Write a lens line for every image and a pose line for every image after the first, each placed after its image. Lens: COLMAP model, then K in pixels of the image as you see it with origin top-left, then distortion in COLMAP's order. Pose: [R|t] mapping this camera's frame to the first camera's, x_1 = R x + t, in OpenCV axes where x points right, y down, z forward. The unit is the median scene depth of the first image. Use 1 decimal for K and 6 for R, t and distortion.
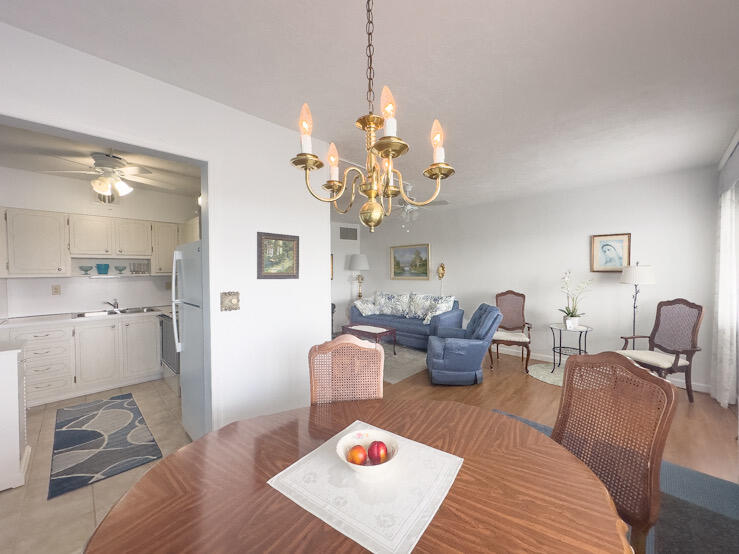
lens RADIAL K [[294.7, 0, 369.5], [0, 294.7, 277.0], [0, 0, 1]] dist [-0.001052, 0.000202]
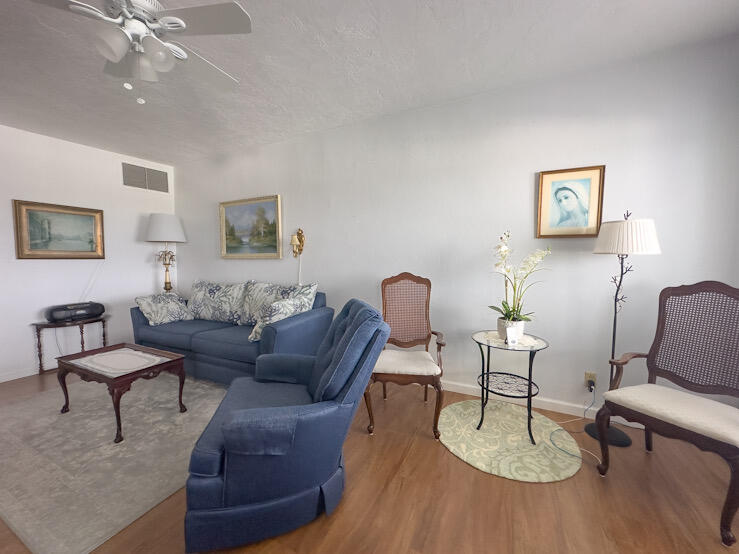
lens RADIAL K [[294.7, 0, 369.5], [0, 294.7, 277.0], [0, 0, 1]] dist [-0.001052, 0.000202]
pose [[0.947606, -0.009391, 0.319303, 0.243963], [-0.001445, 0.999432, 0.033681, 0.036228], [-0.319438, -0.032377, 0.947054, 0.514592]]
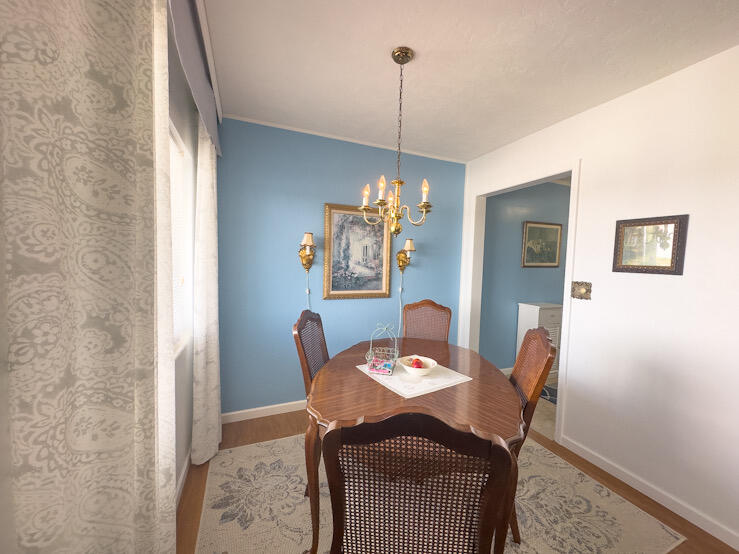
lens RADIAL K [[294.7, 0, 369.5], [0, 294.7, 277.0], [0, 0, 1]] dist [-0.001052, 0.000202]
pose [[-0.383050, 0.043115, -0.922721, 1.579424], [-0.050738, 0.996420, 0.067622, -0.000646], [0.922333, 0.072719, -0.379491, 1.310906]]
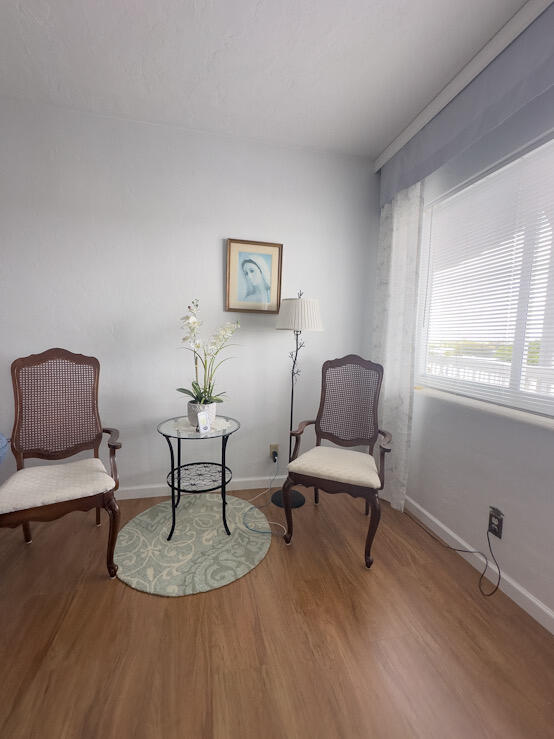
lens RADIAL K [[312.4, 0, 277.0], [0, 312.4, 369.5], [0, 0, 1]] dist [-0.001986, 0.000198]
pose [[0.533698, -0.060182, 0.843531, 0.299278], [-0.007830, 0.997070, 0.076090, 0.040148], [-0.845639, -0.047214, 0.531663, 0.569165]]
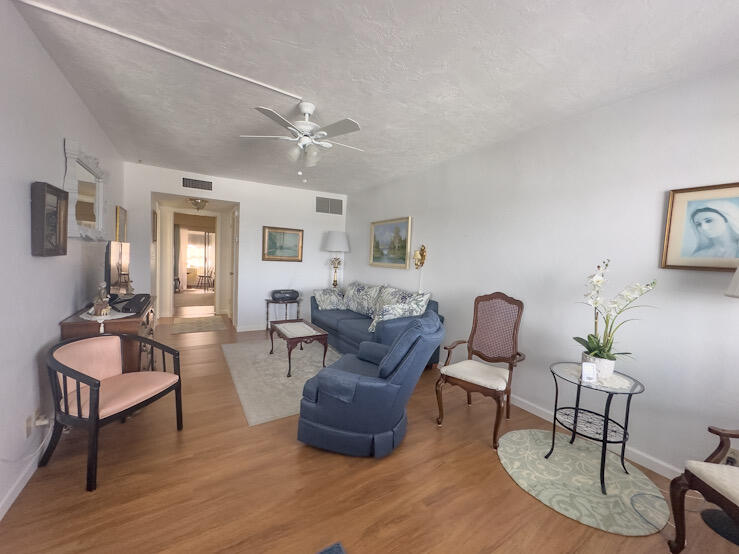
lens RADIAL K [[294.7, 0, 369.5], [0, 294.7, 277.0], [0, 0, 1]] dist [-0.001052, 0.000202]
pose [[0.970946, 0.071637, -0.228324, 0.368323], [-0.063257, 0.997035, 0.043822, 0.006288], [0.230786, -0.028106, 0.972598, 0.387780]]
